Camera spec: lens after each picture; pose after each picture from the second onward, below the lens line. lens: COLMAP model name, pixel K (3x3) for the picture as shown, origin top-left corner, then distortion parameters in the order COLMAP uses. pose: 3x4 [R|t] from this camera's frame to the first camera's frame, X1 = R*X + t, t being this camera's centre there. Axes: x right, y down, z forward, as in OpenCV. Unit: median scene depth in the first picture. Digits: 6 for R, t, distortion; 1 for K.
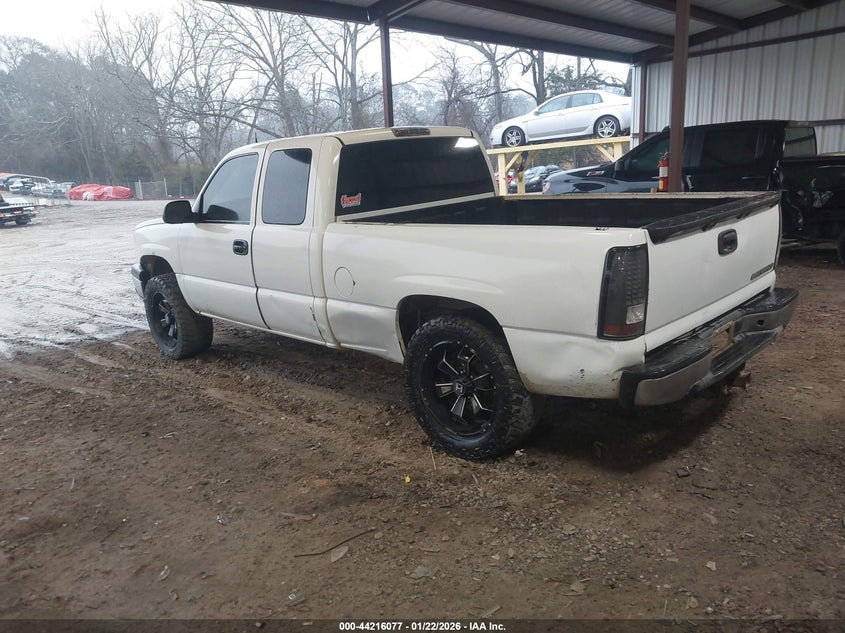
lens RADIAL K [[662.0, 0, 425.5], [0, 662.0, 315.6], [0, 0, 1]] dist [0.032866, 0.006327]
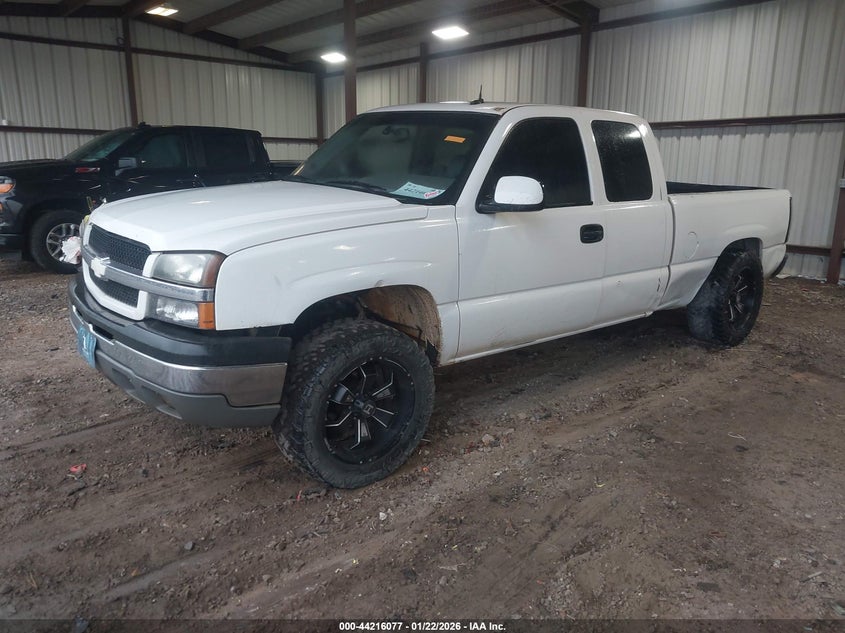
lens RADIAL K [[662.0, 0, 426.5], [0, 662.0, 319.5], [0, 0, 1]] dist [0.032866, 0.006327]
pose [[0.063289, -0.172280, 0.983013, -1.182380], [0.200535, 0.967093, 0.156579, -0.179965], [-0.977640, 0.187219, 0.095755, 1.214627]]
